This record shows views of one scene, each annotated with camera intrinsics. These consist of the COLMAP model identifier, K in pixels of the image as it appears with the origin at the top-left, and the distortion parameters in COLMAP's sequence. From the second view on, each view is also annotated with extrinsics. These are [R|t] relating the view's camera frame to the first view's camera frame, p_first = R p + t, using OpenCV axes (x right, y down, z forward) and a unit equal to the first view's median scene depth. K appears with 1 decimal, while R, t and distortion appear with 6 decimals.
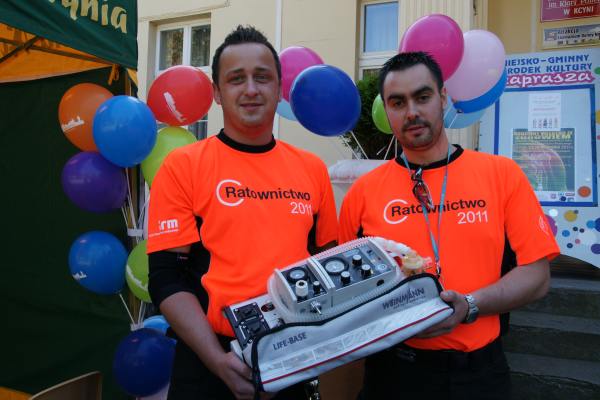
lens RADIAL K [[507.7, 0, 300.0], [0, 507.7, 200.0], [0, 0, 1]] dist [-0.000342, -0.000607]
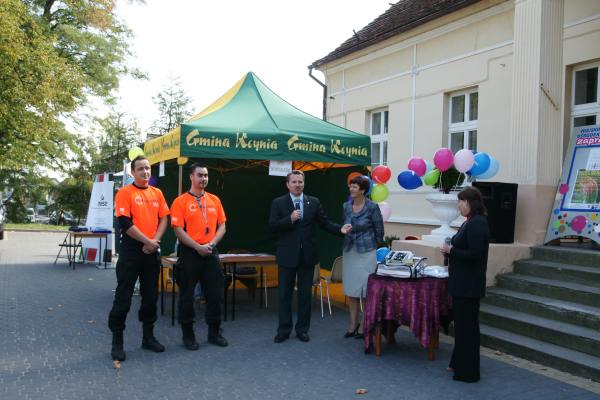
lens RADIAL K [[507.7, 0, 300.0], [0, 507.7, 200.0], [0, 0, 1]] dist [-0.000342, -0.000607]
pose [[0.760995, 0.002808, -0.648752, 0.862716], [-0.016739, 0.999743, -0.015308, 0.014618], [0.648542, 0.022509, 0.760846, -1.052307]]
